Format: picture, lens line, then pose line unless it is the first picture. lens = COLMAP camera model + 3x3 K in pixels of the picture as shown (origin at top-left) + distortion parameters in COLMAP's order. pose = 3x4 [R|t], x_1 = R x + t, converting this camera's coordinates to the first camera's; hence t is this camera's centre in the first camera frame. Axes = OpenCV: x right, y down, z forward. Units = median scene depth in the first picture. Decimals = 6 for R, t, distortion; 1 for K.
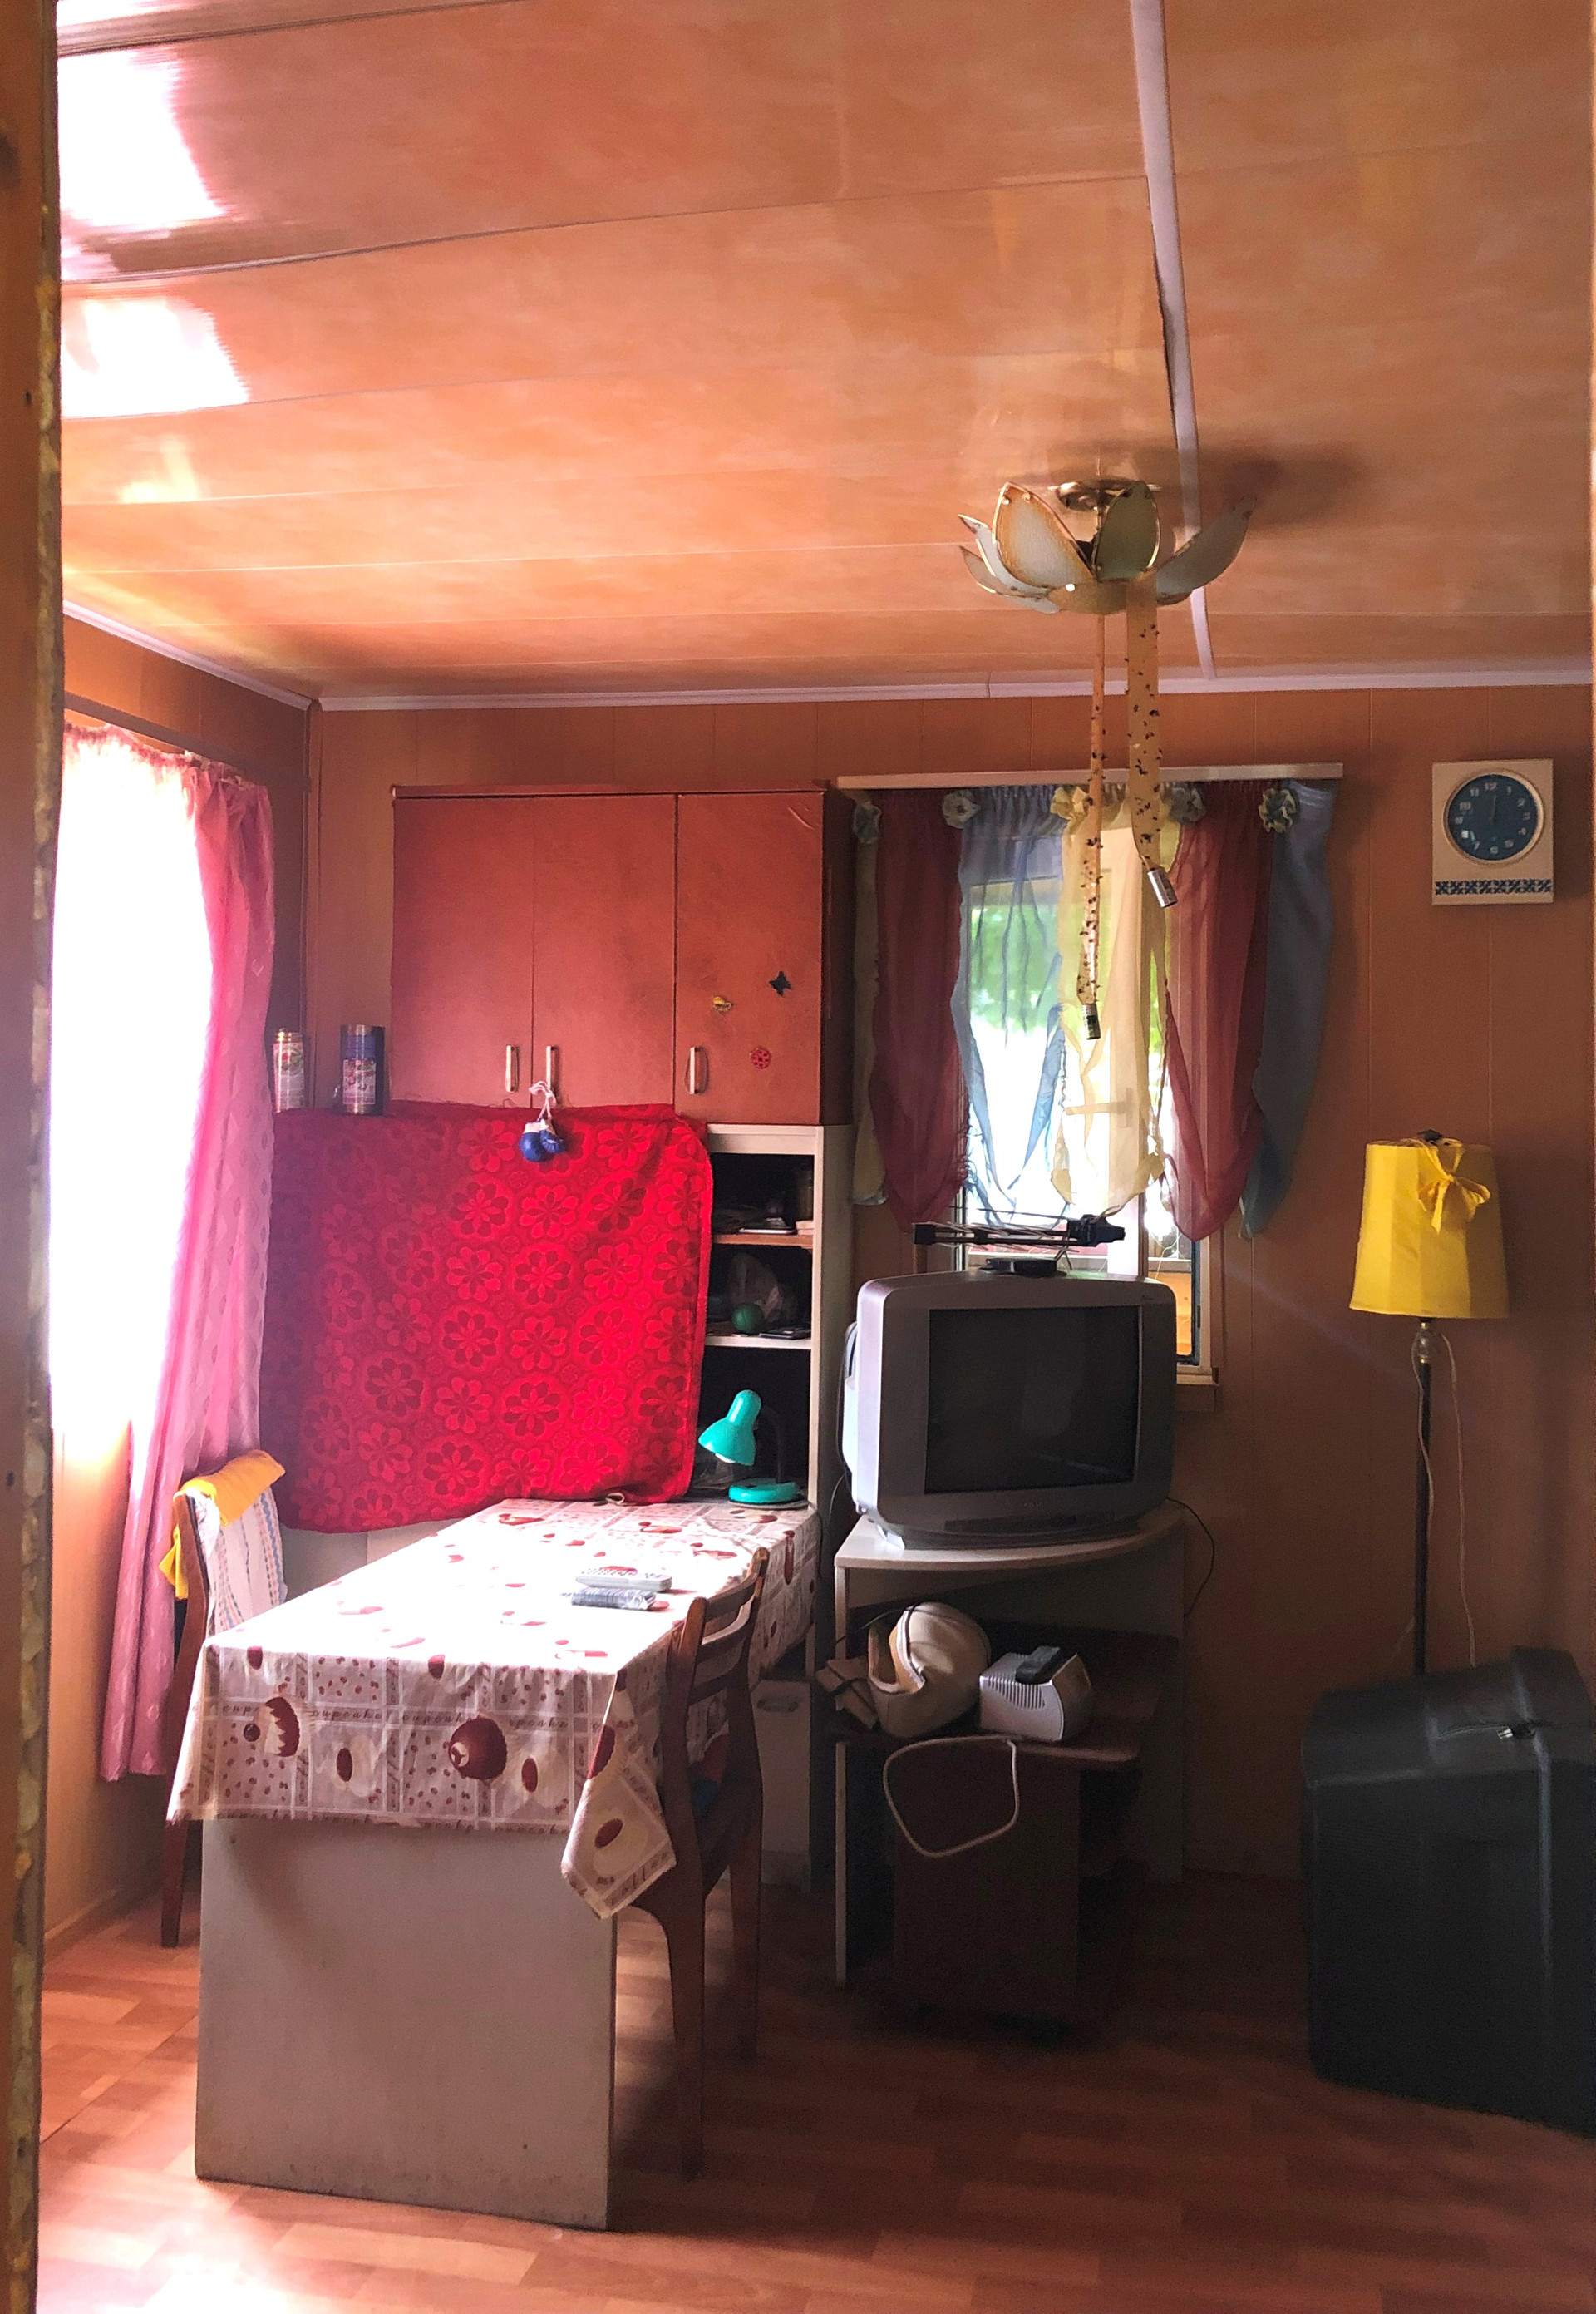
lens RADIAL K [[1893.6, 0, 845.9], [0, 1893.6, 1179.9], [0, 0, 1]] dist [0.070524, -0.003582]
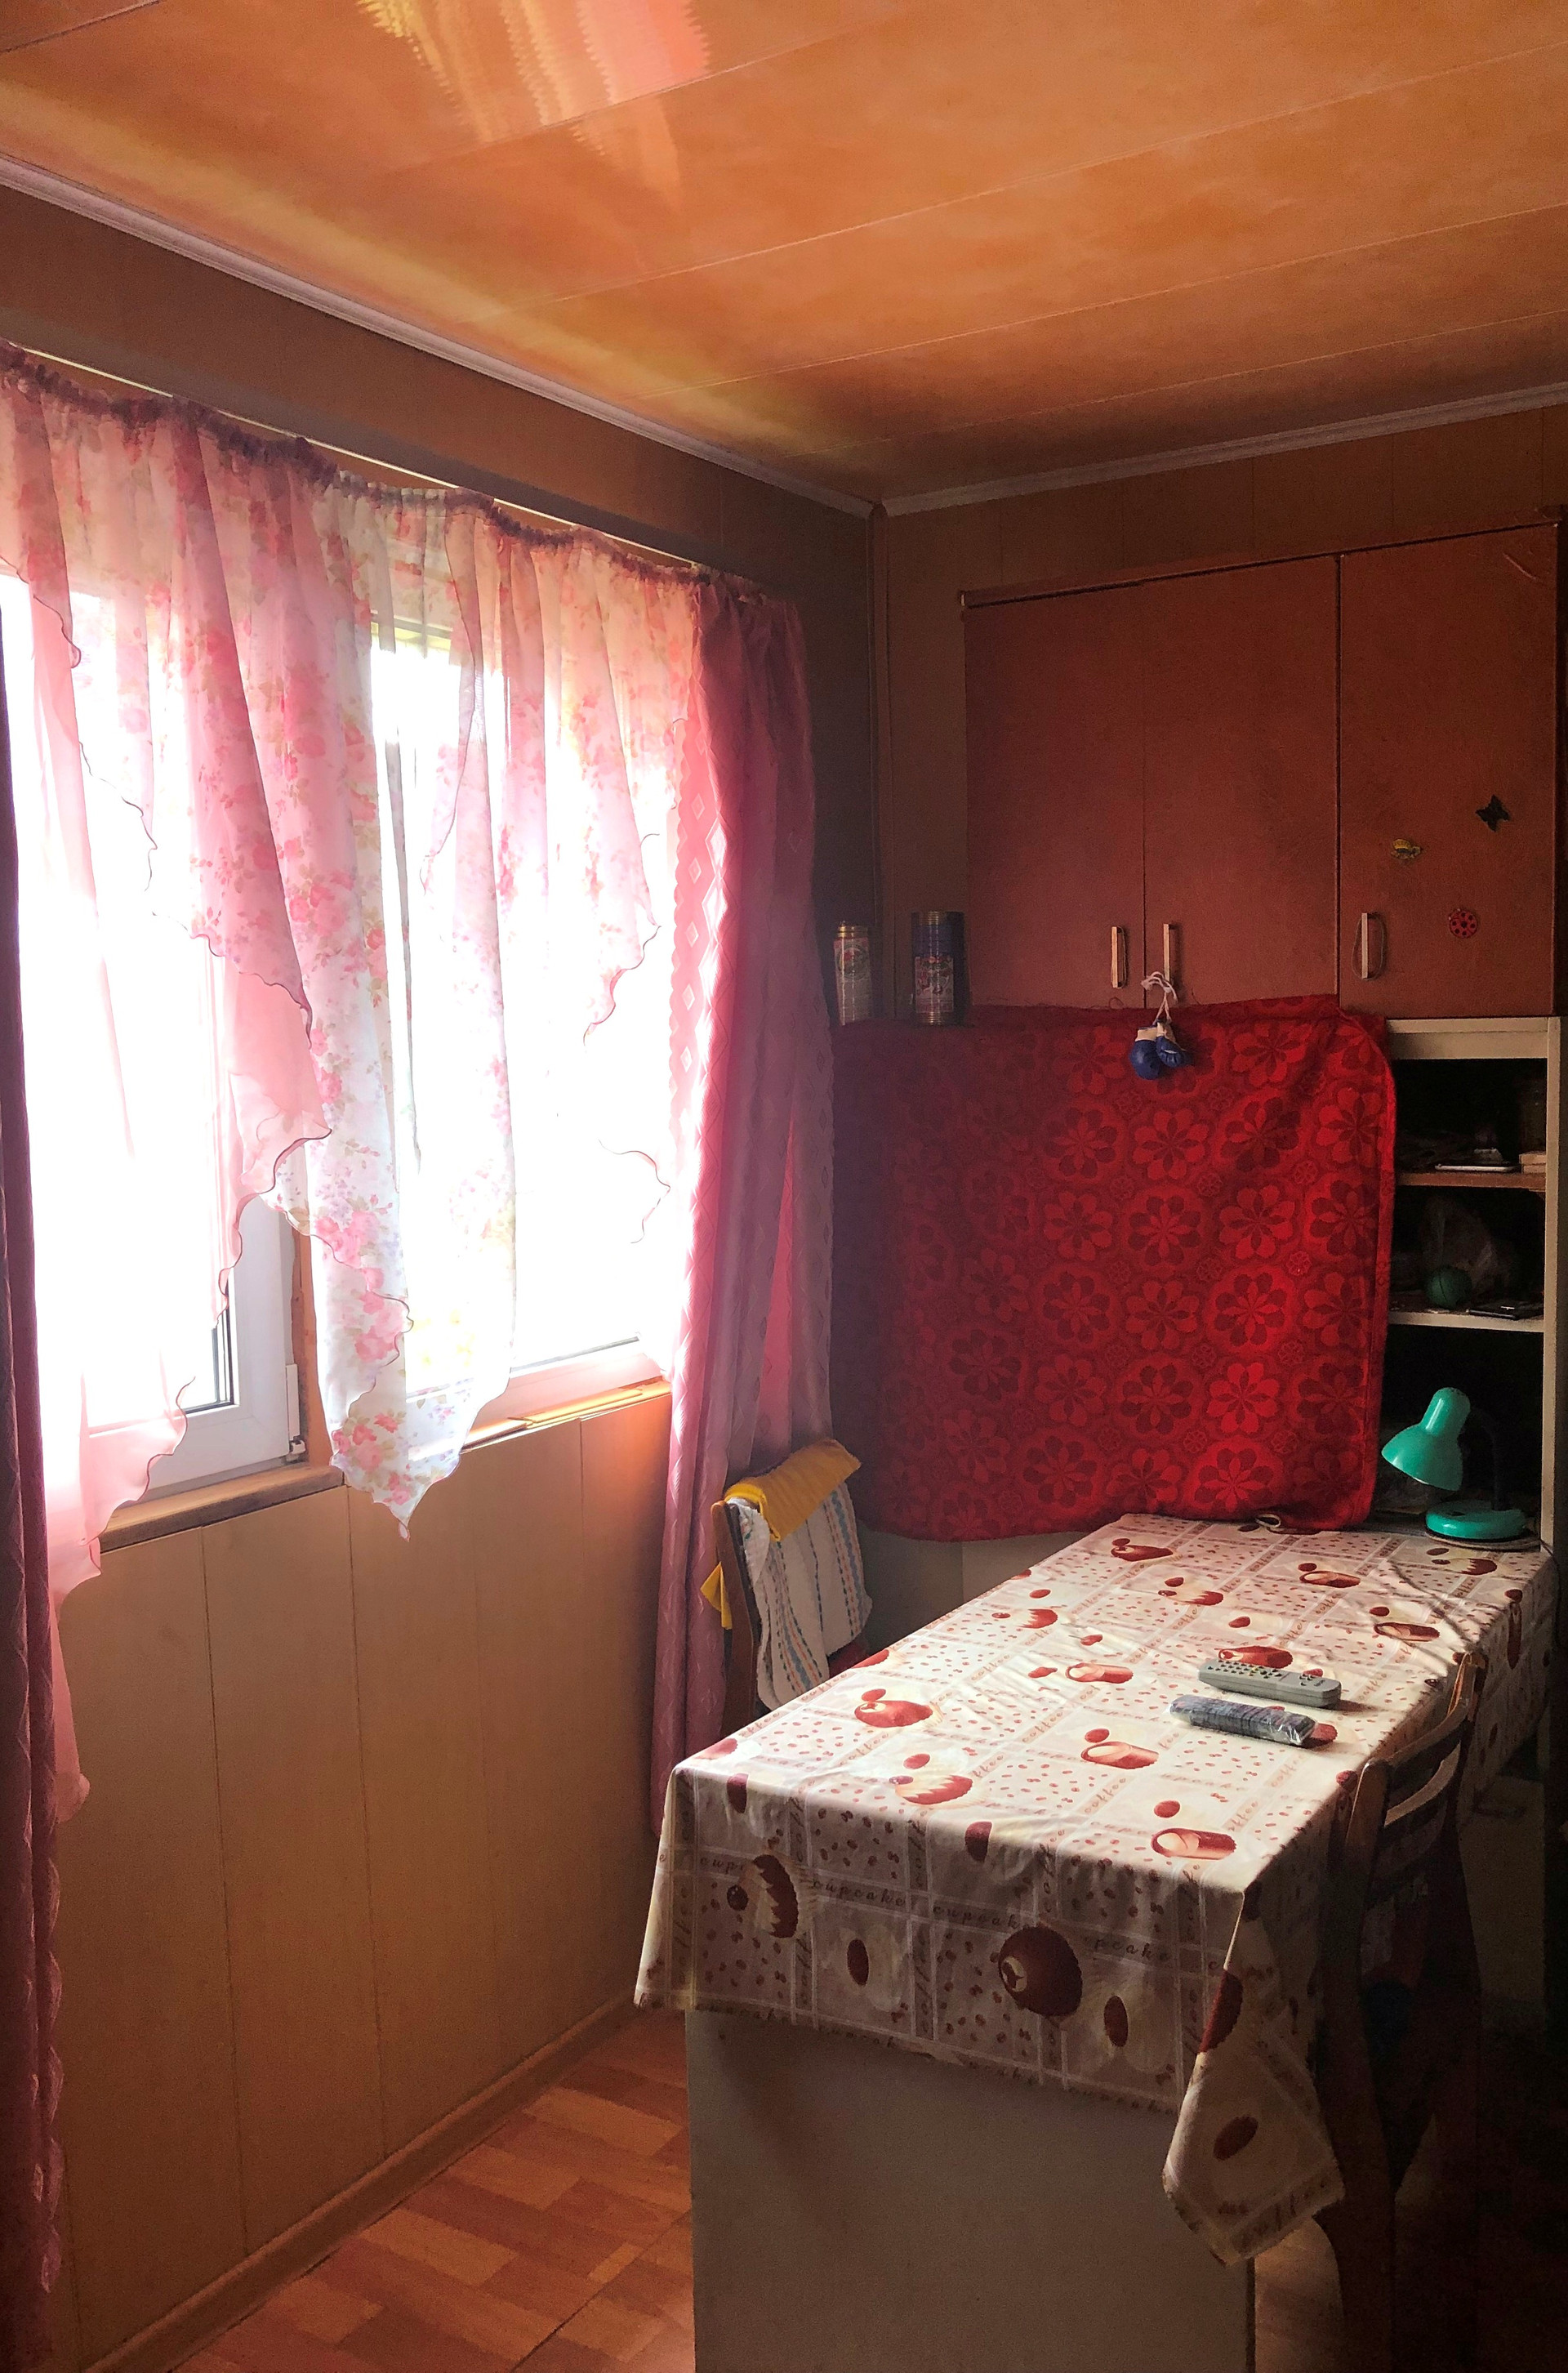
lens RADIAL K [[1989.0, 0, 818.5], [0, 1989.0, 1188.1], [0, 0, 1]] dist [0.018506, -0.012688]
pose [[0.936838, -0.007631, -0.349679, -0.011982], [0.026906, 0.998372, 0.050297, -0.010169], [0.348726, -0.056528, 0.935518, 0.222944]]
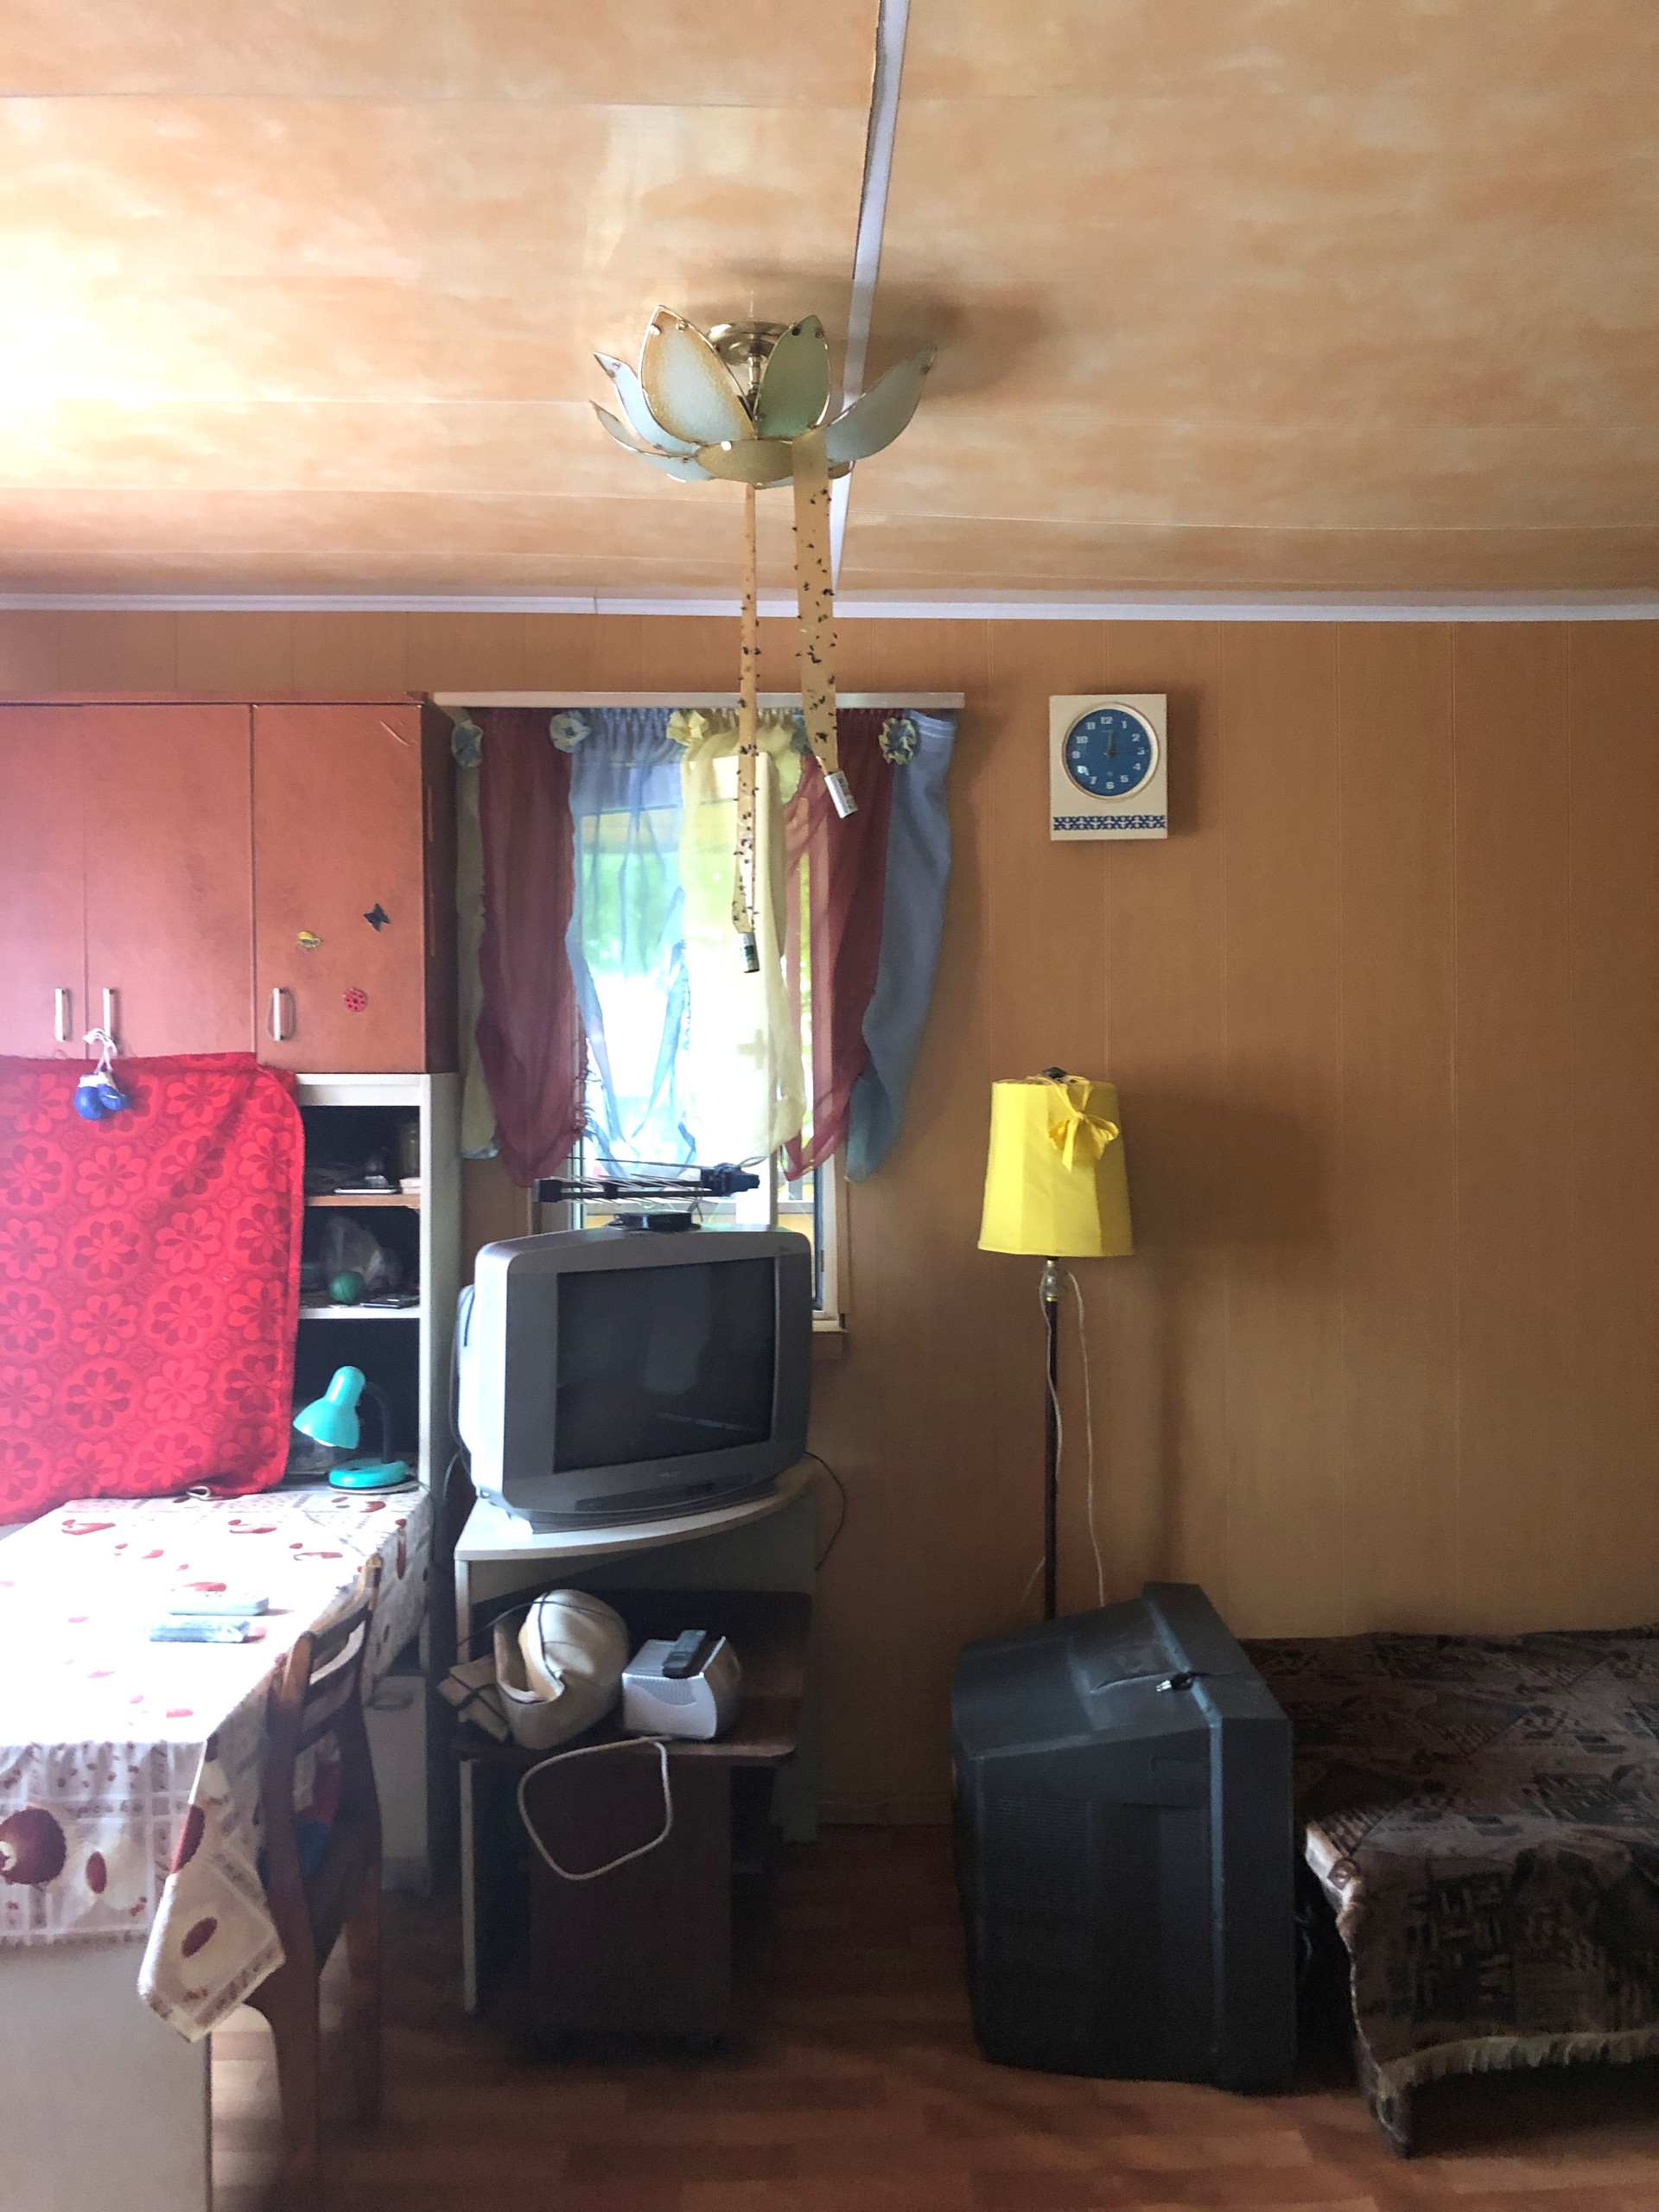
lens RADIAL K [[1791.7, 0, 799.6], [0, 1791.7, 1123.9], [0, 0, 1]] dist [0.033660, -0.004088]
pose [[0.978704, -0.023715, 0.203901, -0.014198], [0.023419, 0.999718, 0.003866, -0.003653], [-0.203936, 0.000991, 0.978984, 0.119575]]
